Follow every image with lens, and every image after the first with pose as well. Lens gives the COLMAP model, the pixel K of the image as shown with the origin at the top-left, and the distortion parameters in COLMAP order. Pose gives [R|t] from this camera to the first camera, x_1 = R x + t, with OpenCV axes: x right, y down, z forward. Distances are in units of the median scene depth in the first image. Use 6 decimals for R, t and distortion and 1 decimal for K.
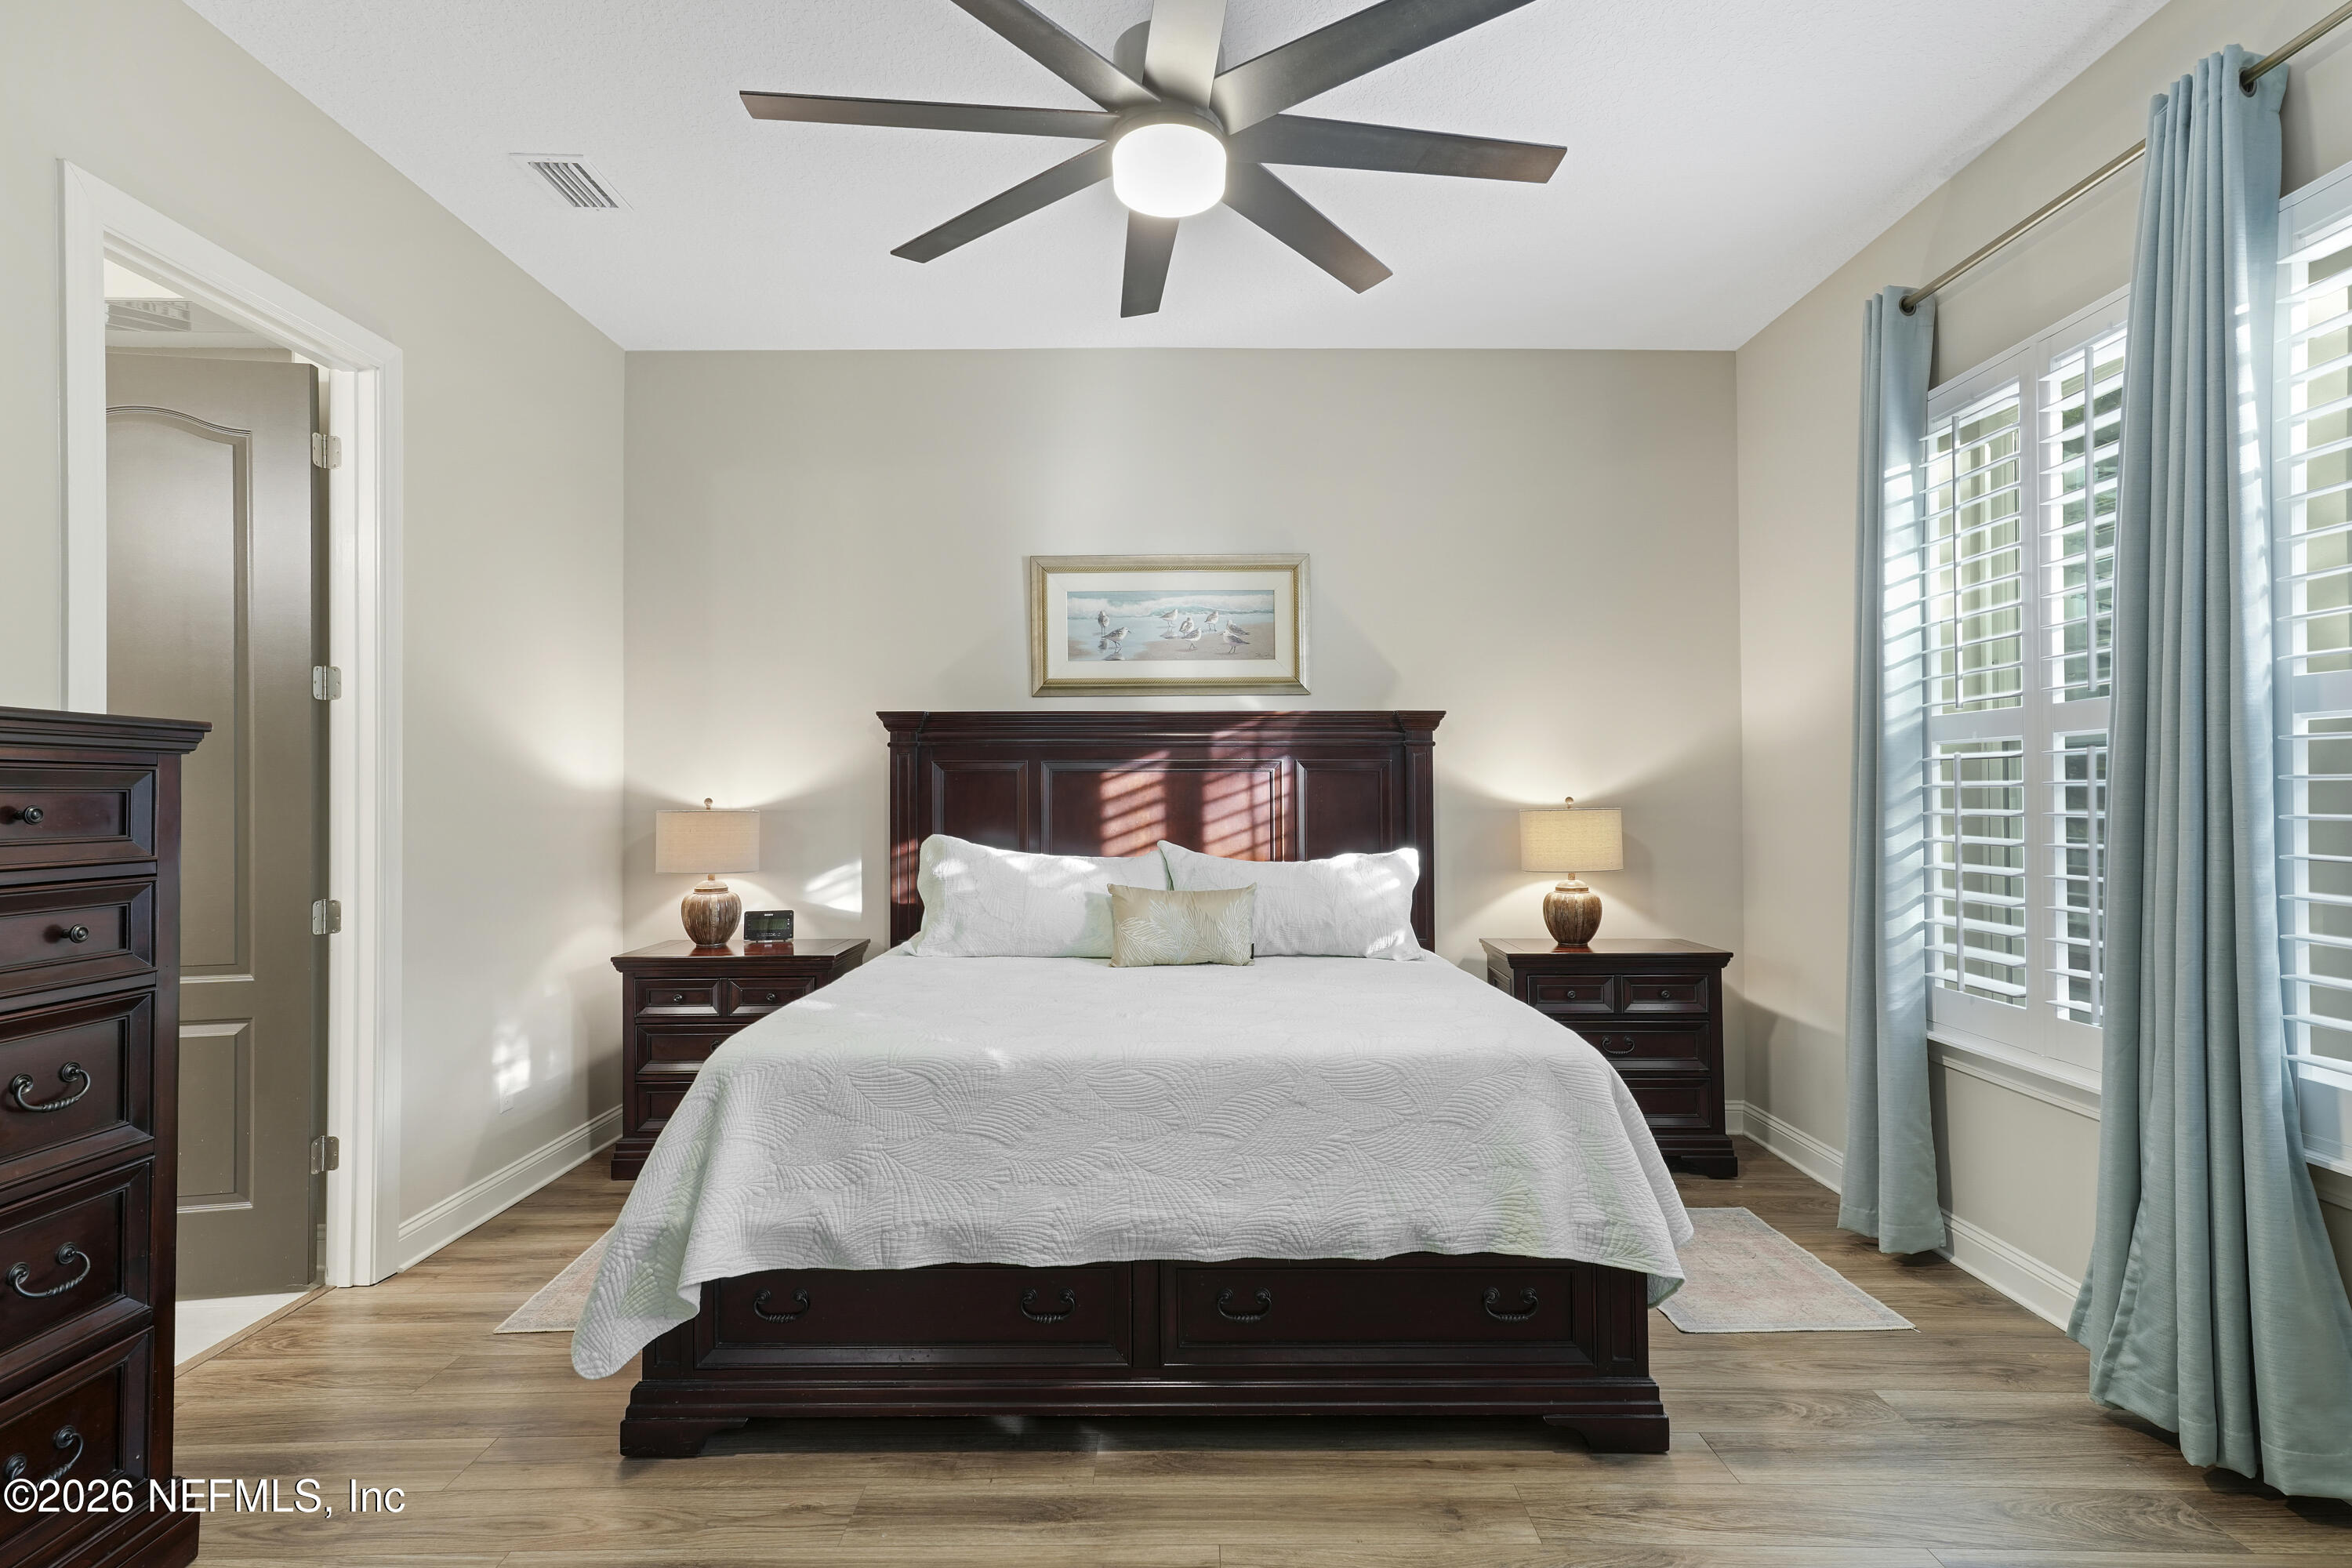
lens RADIAL K [[1215.6, 0, 1184.3], [0, 1215.6, 788.8], [0, 0, 1]] dist [-0.000047, 0.026398]
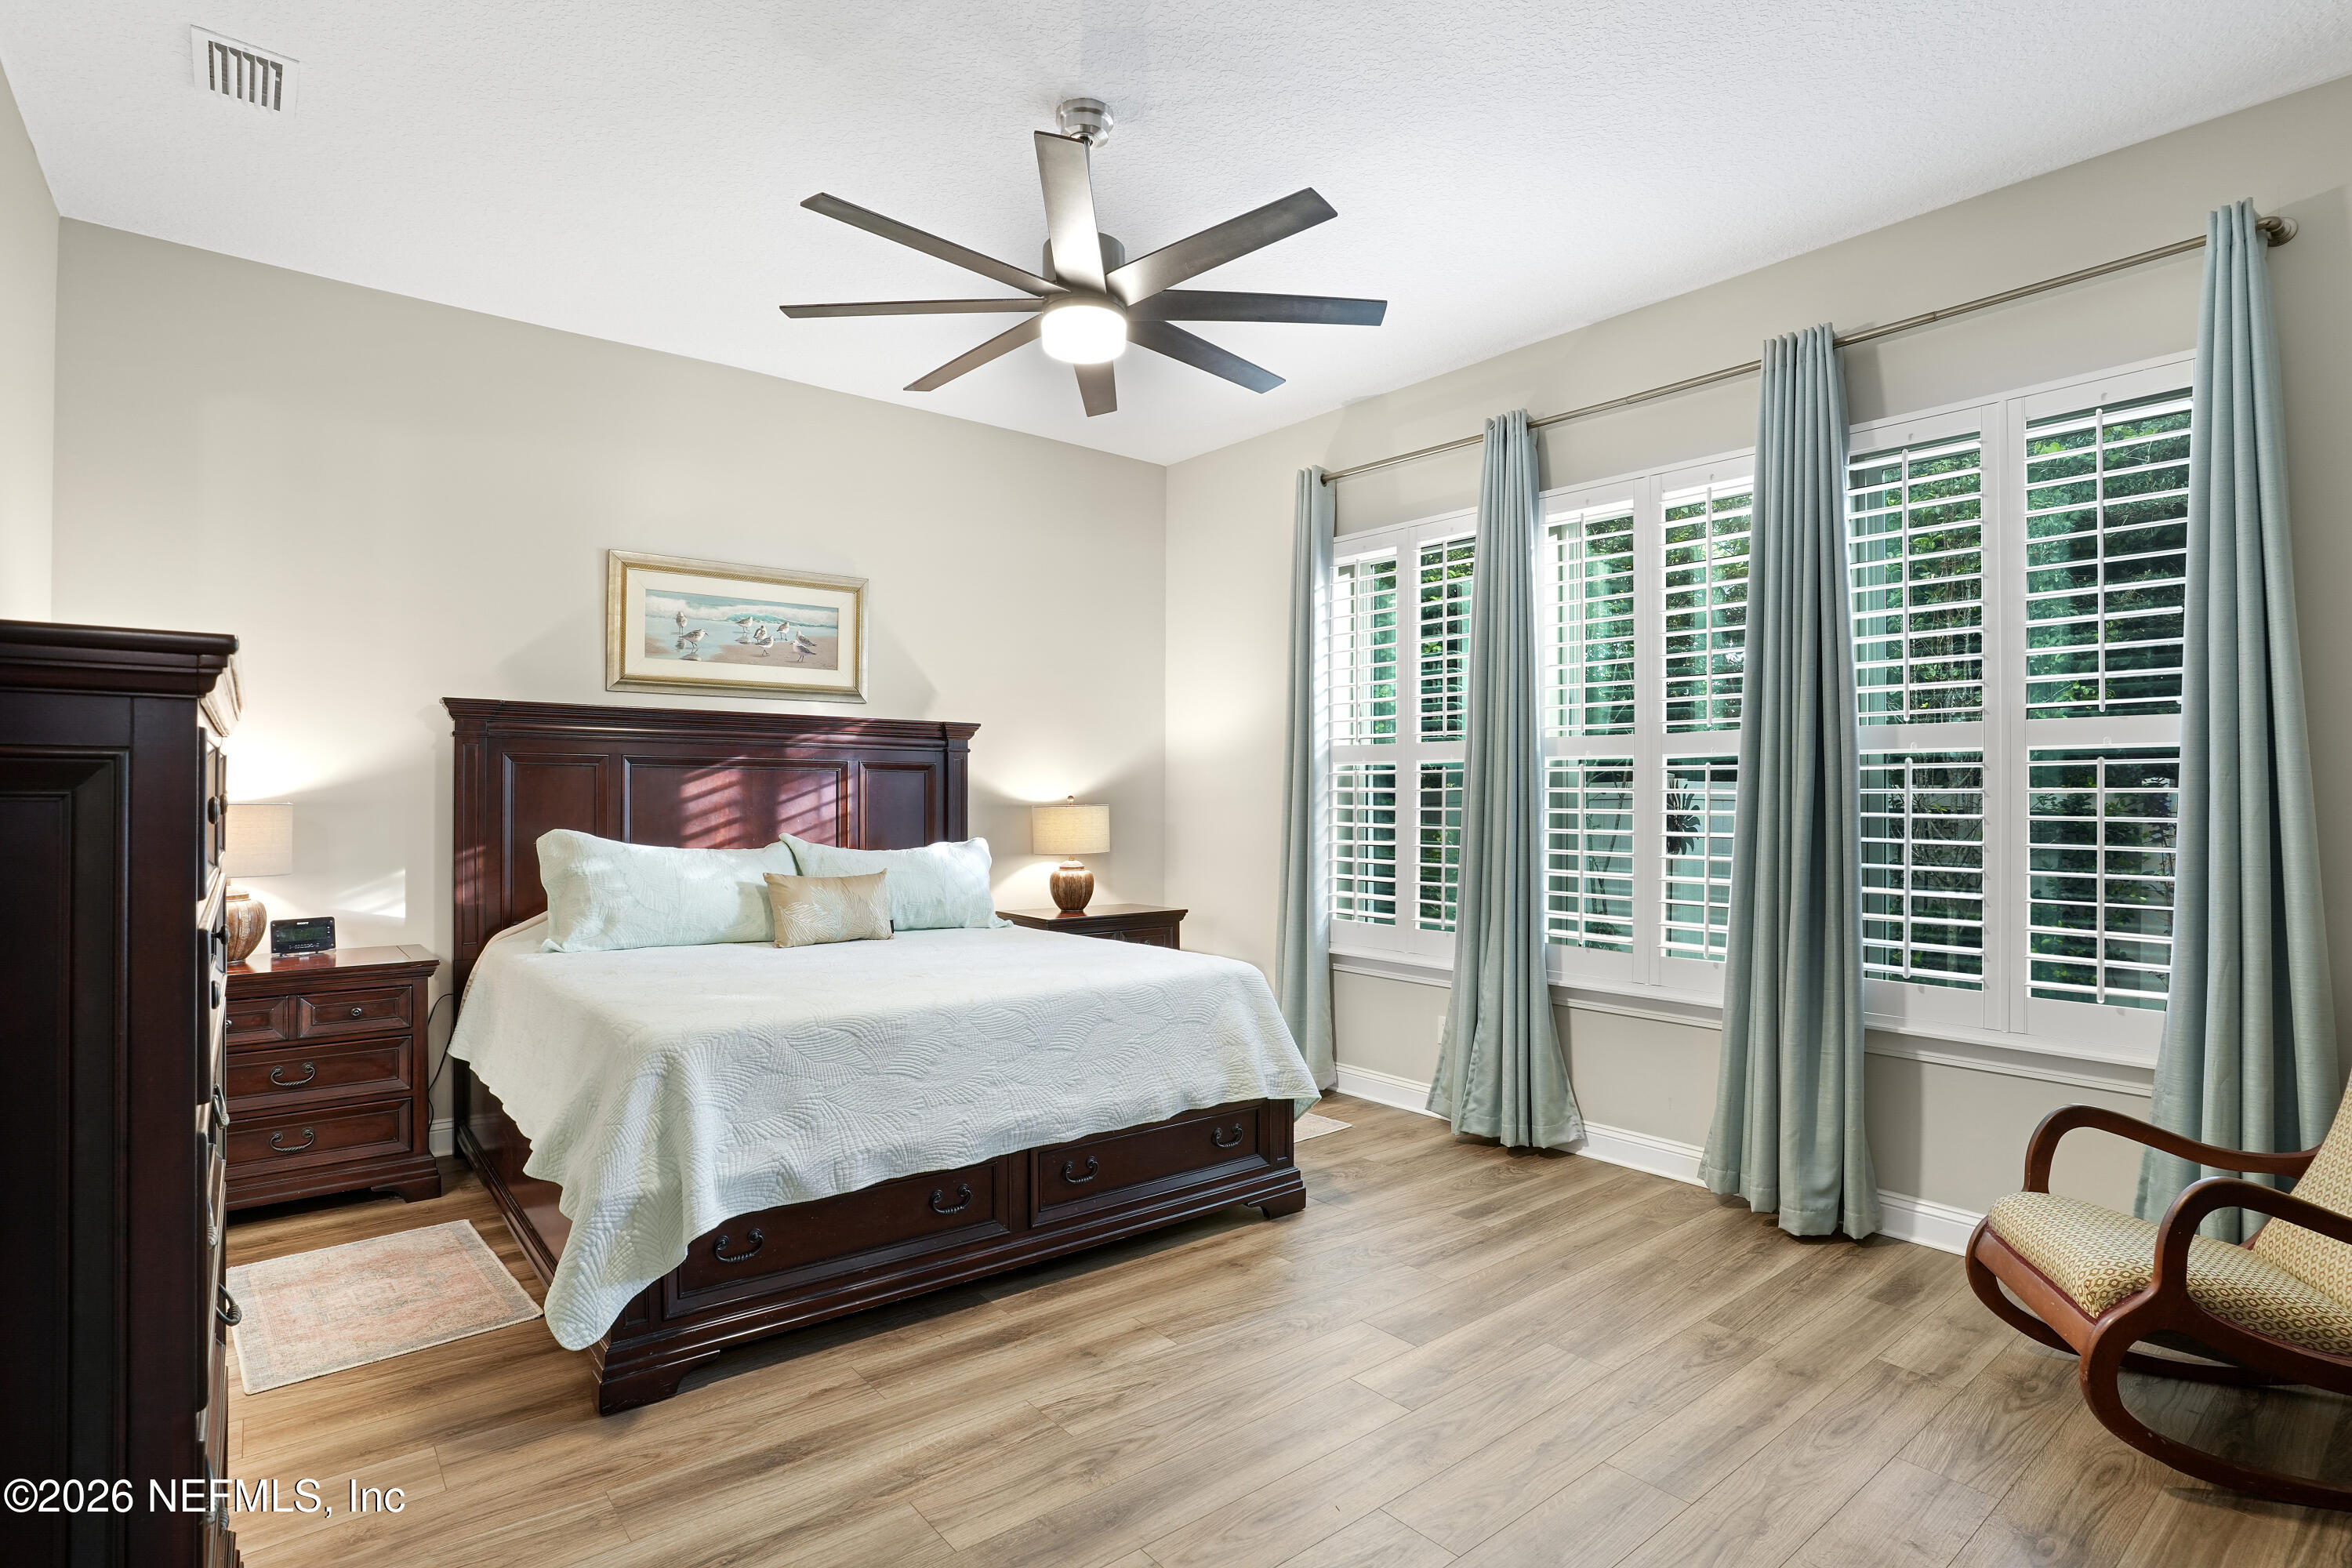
lens RADIAL K [[1196.7, 0, 1183.1], [0, 1196.7, 806.1], [0, 0, 1]] dist [-0.048667, 0.040378]
pose [[0.776304, 0.002791, 0.630352, -0.455519], [-0.014088, 0.999817, 0.012923, -0.000689], [-0.630201, -0.018913, 0.776202, -0.062064]]
